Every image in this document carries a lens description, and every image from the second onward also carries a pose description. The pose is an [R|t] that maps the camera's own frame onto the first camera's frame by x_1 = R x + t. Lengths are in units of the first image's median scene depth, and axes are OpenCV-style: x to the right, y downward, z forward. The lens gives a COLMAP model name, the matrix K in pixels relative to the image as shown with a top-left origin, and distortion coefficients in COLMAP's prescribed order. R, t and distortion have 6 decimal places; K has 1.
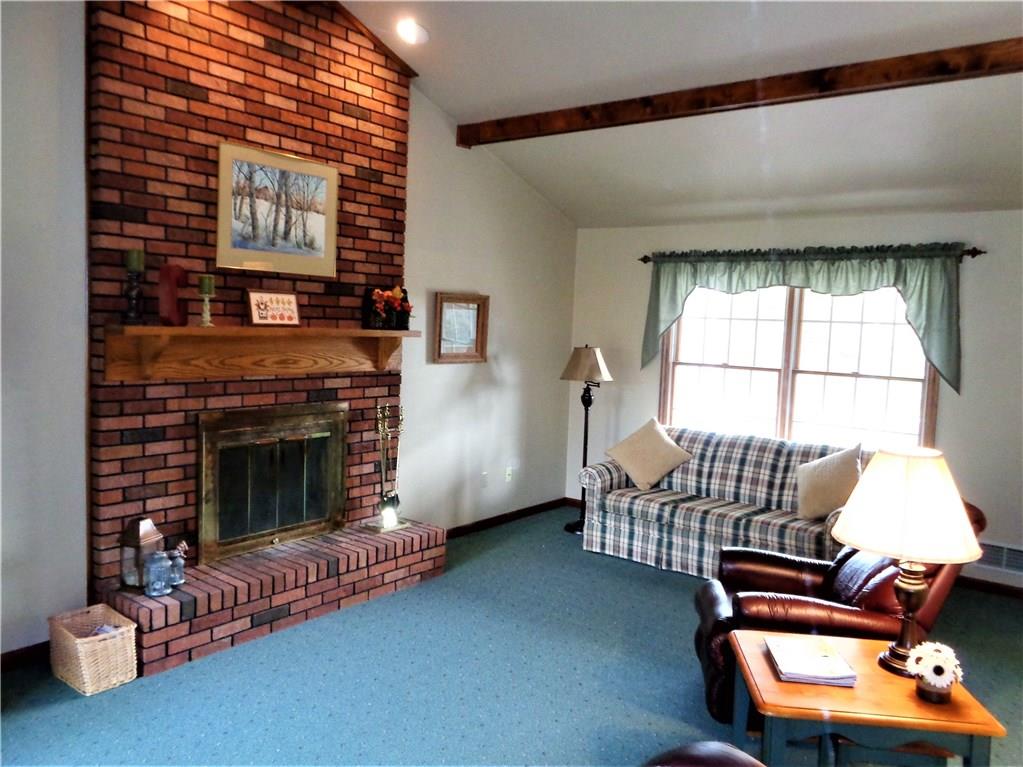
lens RADIAL K [[772.3, 0, 508.5], [0, 772.3, 379.7], [0, 0, 1]] dist [-0.006928, 0.000255]
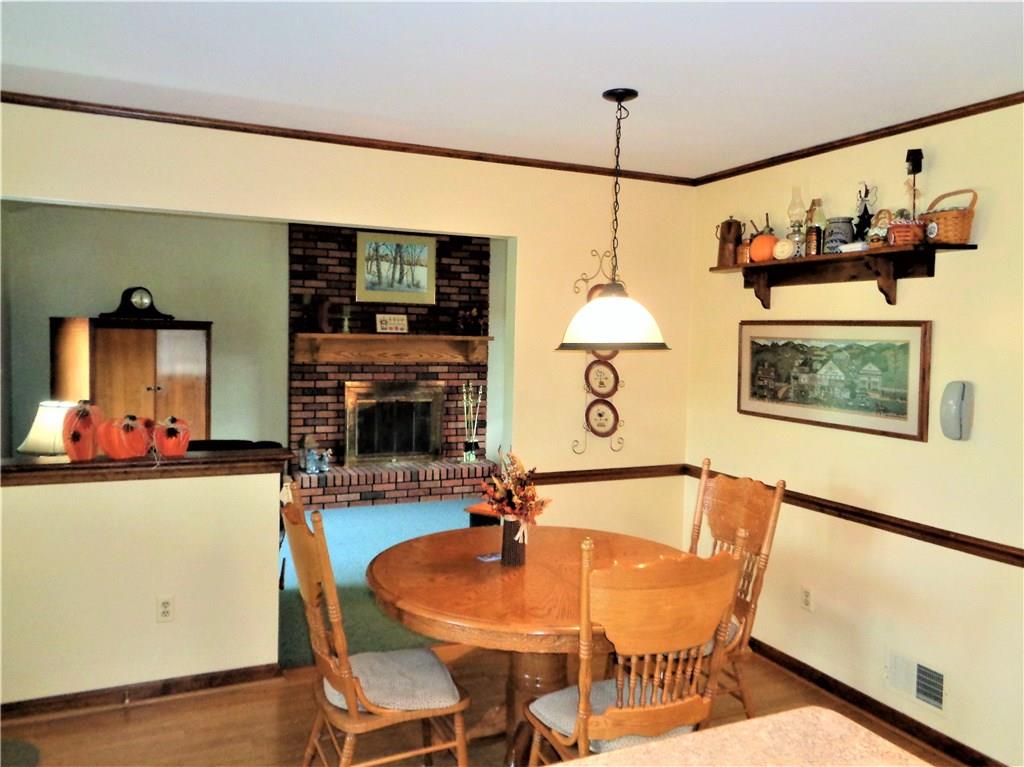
lens RADIAL K [[773.1, 0, 509.0], [0, 773.1, 379.7], [0, 0, 1]] dist [-0.006928, 0.000255]
pose [[0.887990, 0.009040, -0.459773, 0.730680], [-0.023415, 0.999399, -0.025572, 0.071808], [0.459266, 0.033474, 0.887668, -0.412510]]
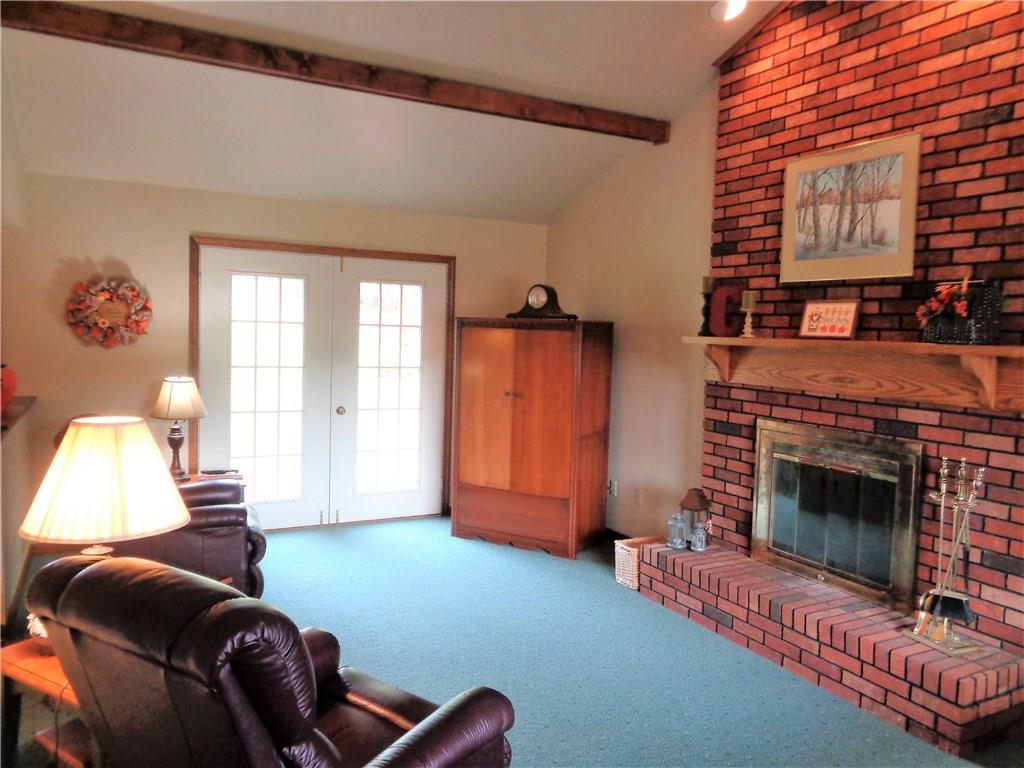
lens RADIAL K [[773.1, 0, 509.0], [0, 773.1, 380.2], [0, 0, 1]] dist [-0.006928, 0.000255]
pose [[-0.411345, 0.009523, -0.911430, 0.689309], [-0.115407, 0.991354, 0.062444, -0.034792], [0.904144, 0.130871, -0.406689, 1.047804]]
